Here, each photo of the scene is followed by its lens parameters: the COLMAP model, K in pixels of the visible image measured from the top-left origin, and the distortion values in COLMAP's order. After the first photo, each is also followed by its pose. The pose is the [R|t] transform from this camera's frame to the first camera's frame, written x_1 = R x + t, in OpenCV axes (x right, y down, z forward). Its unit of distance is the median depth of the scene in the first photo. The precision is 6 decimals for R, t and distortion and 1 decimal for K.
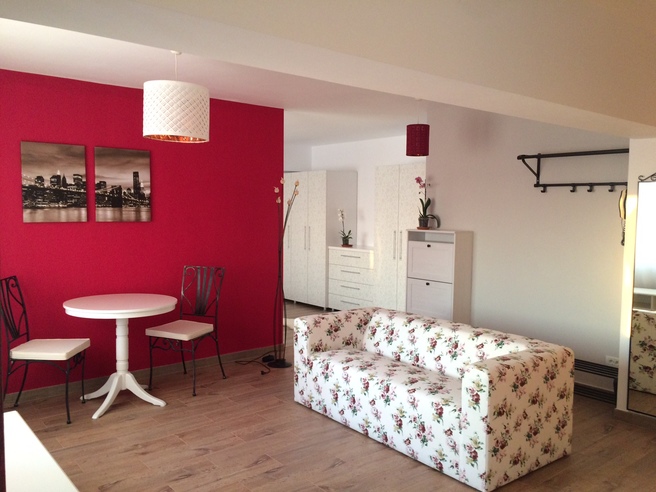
lens RADIAL K [[569.1, 0, 325.3], [0, 569.1, 245.0], [0, 0, 1]] dist [0.046575, -0.003900]
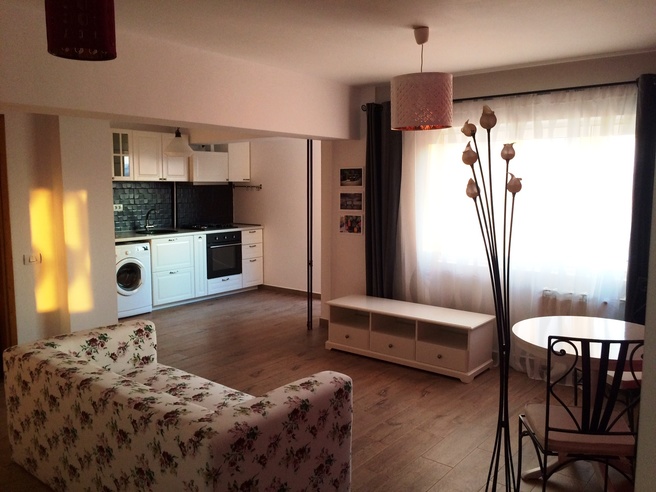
lens RADIAL K [[569.1, 0, 334.8], [0, 569.1, 239.2], [0, 0, 1]] dist [0.046575, -0.003900]
pose [[-0.975856, 0.011324, -0.218122, 0.092809], [-0.026910, 0.984813, 0.171519, -0.124907], [0.216752, 0.173248, -0.960731, 1.523033]]
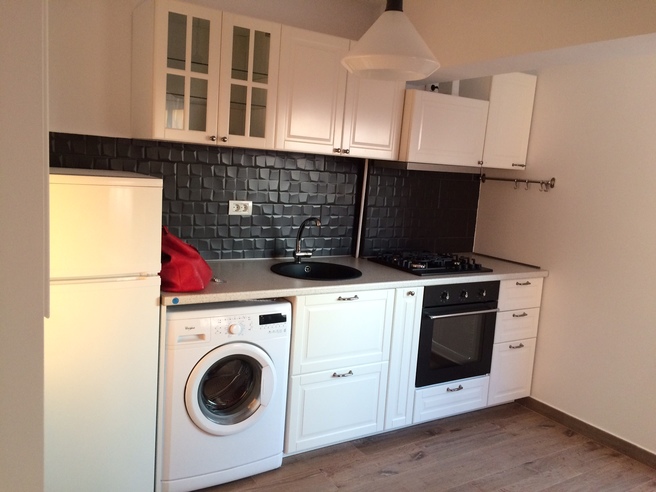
lens RADIAL K [[569.1, 0, 333.3], [0, 569.1, 247.2], [0, 0, 1]] dist [0.046575, -0.003900]
pose [[-0.990804, -0.091965, 0.099243, 0.116668], [-0.068779, 0.973990, 0.215899, -0.081737], [-0.116517, 0.207087, -0.971359, 1.041760]]
